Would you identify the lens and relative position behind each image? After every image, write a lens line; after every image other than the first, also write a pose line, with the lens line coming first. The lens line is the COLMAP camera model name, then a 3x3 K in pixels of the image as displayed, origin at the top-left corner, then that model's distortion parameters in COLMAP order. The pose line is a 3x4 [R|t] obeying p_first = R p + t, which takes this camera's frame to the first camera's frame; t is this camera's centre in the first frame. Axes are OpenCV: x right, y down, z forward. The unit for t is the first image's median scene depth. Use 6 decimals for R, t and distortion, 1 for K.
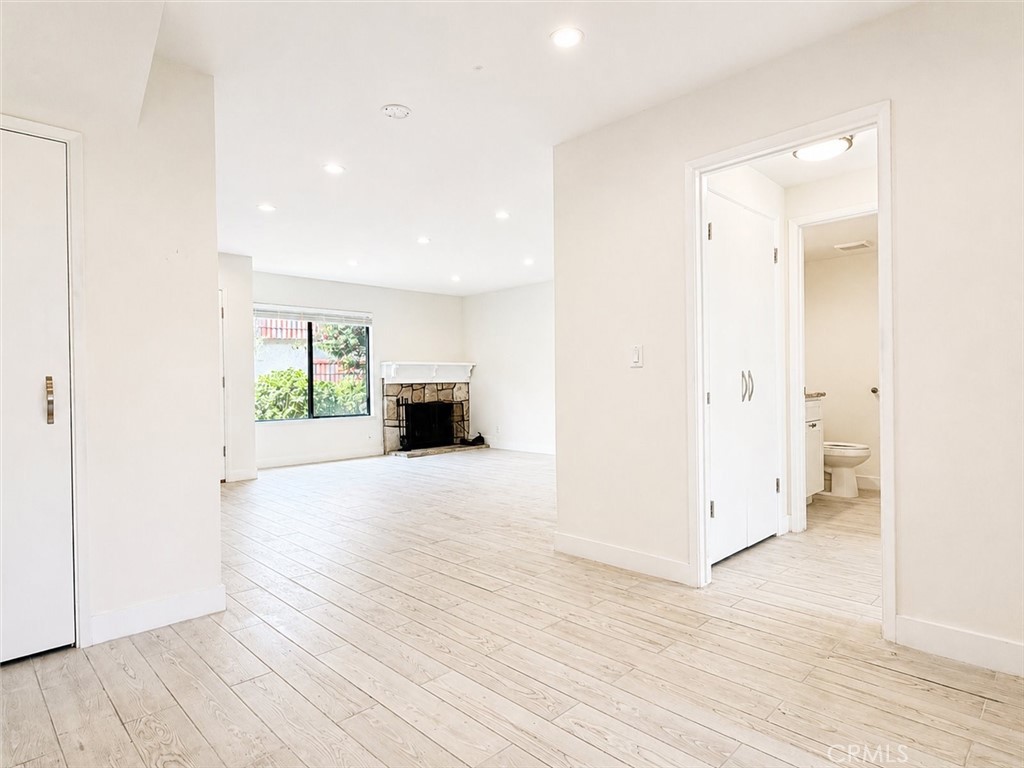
lens RADIAL K [[571.0, 0, 512.0], [0, 571.0, 384.0], [0, 0, 1]] dist [0.002886, 0.000819]
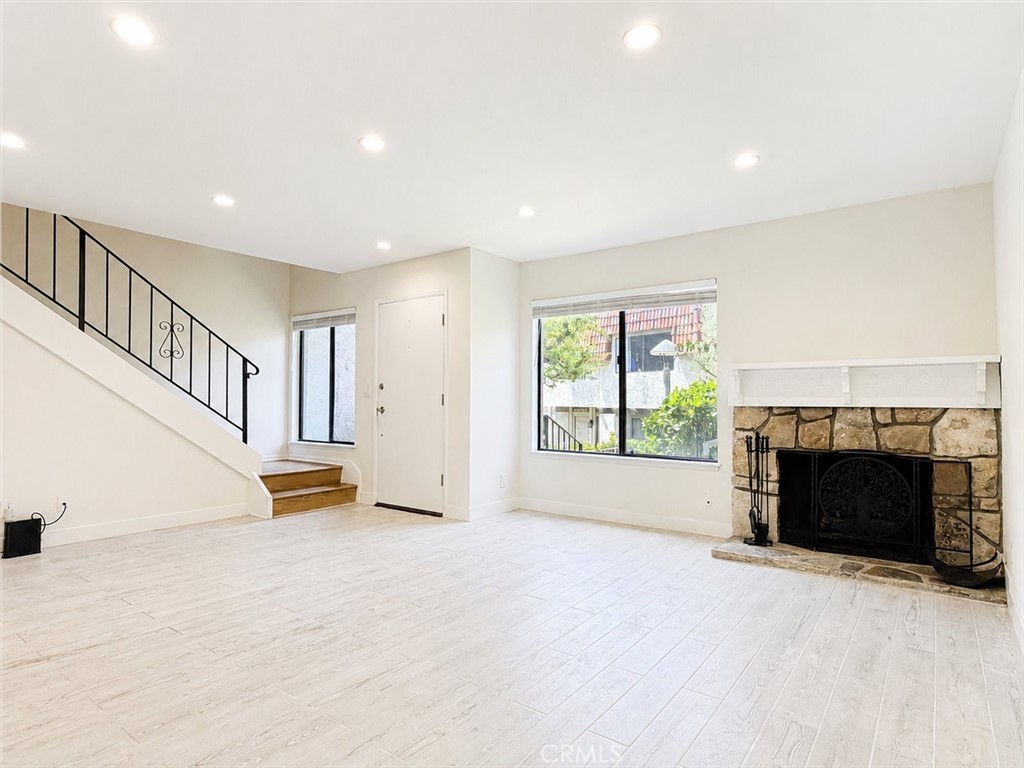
lens RADIAL K [[571.0, 0, 512.0], [0, 571.0, 384.0], [0, 0, 1]] dist [0.002886, 0.000819]
pose [[0.147211, -0.012976, -0.989020, 0.268246], [-0.008872, 0.999856, -0.014439, -0.011468], [0.989065, 0.010900, 0.147075, 0.721057]]
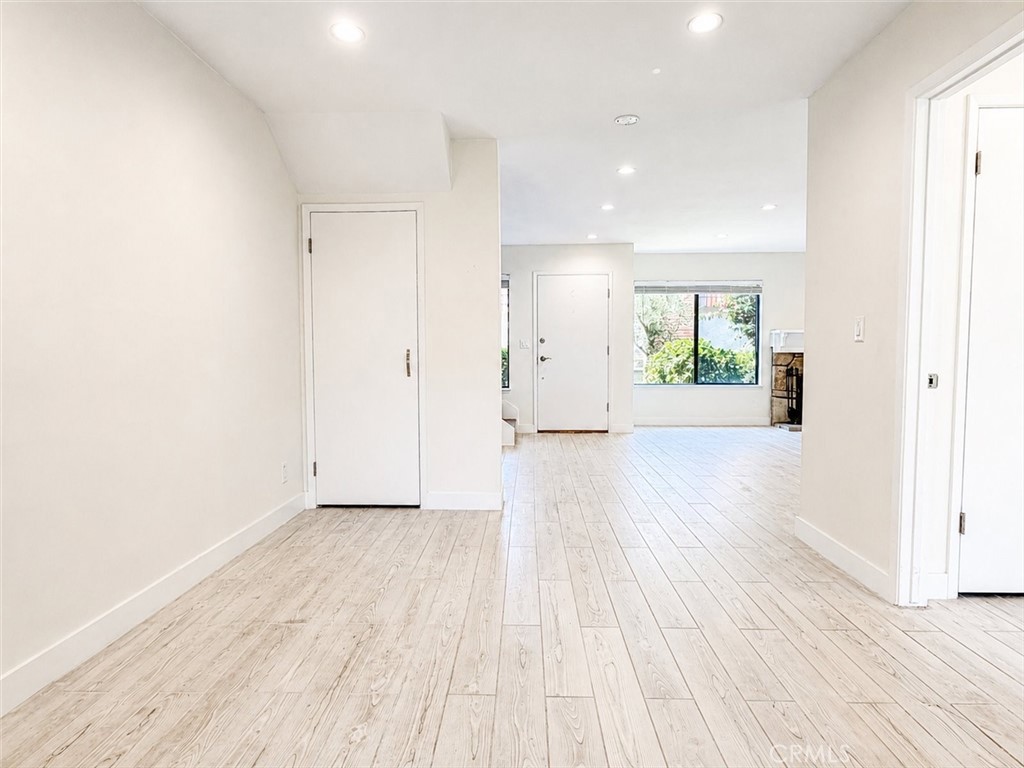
lens RADIAL K [[575.7, 0, 513.2], [0, 575.7, 381.1], [0, 0, 1]] dist [0.000319, -0.000558]
pose [[0.689452, 0.048302, -0.722719, 0.179834], [-0.008550, 0.998247, 0.058560, -0.005908], [0.724281, -0.034195, 0.688656, 0.005751]]
